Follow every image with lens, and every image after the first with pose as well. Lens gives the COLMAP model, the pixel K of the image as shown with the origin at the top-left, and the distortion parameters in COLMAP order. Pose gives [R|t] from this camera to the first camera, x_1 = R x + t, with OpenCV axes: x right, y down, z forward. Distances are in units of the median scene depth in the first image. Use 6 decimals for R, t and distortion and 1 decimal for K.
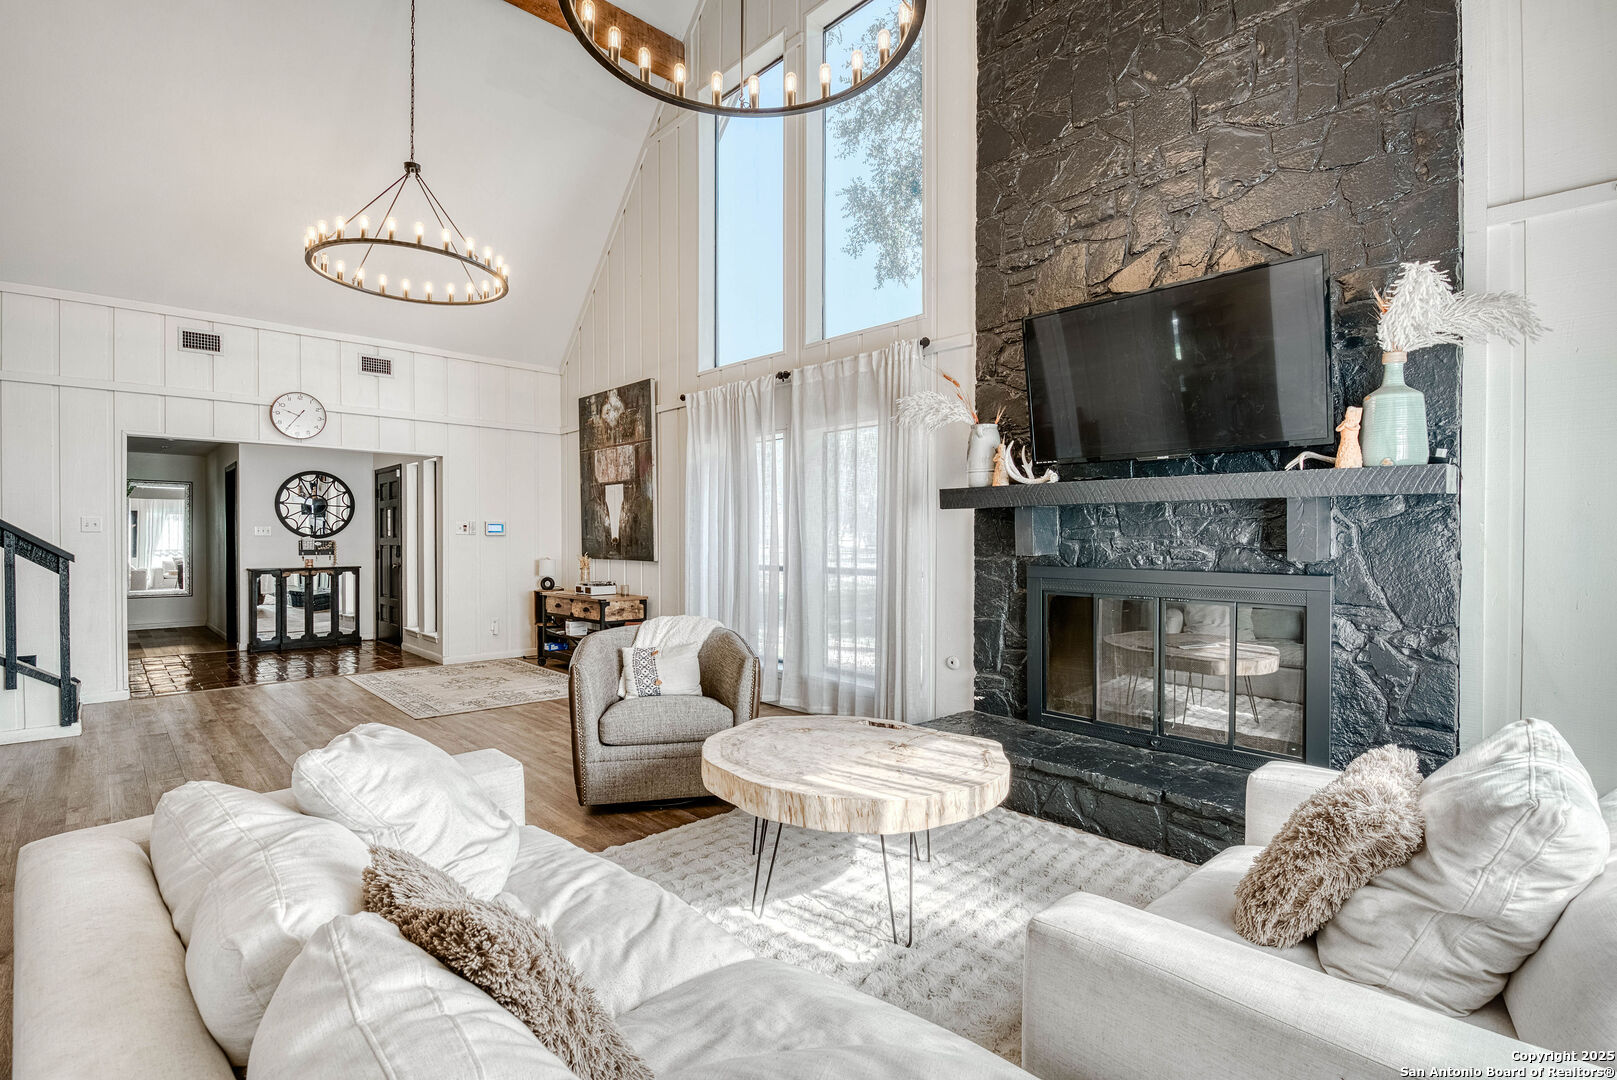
lens RADIAL K [[757.2, 0, 808.5], [0, 757.2, 540.0], [0, 0, 1]] dist [0.000142, 0.000042]
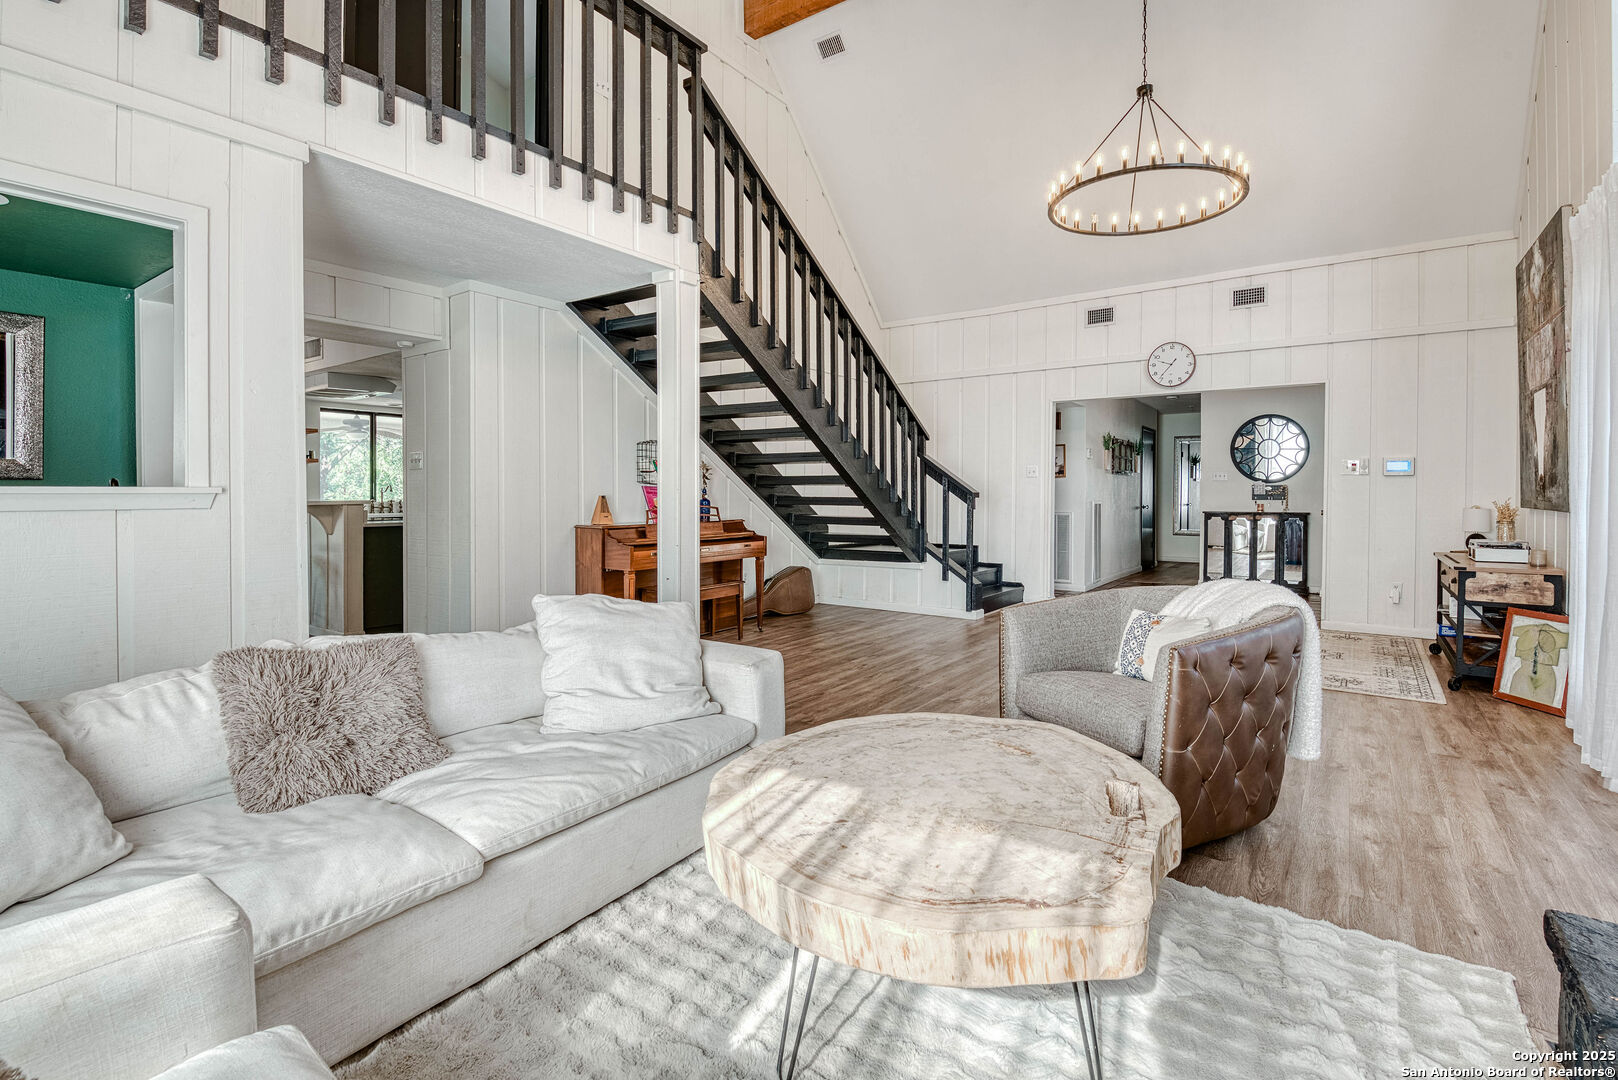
lens RADIAL K [[754.4, 0, 811.7], [0, 754.4, 491.4], [0, 0, 1]] dist [-0.000188, -0.000036]
pose [[0.201933, 0.000301, -0.979399, 0.242156], [-0.002004, 0.999998, -0.000106, 0.012603], [0.979397, 0.001984, 0.201934, 0.289602]]
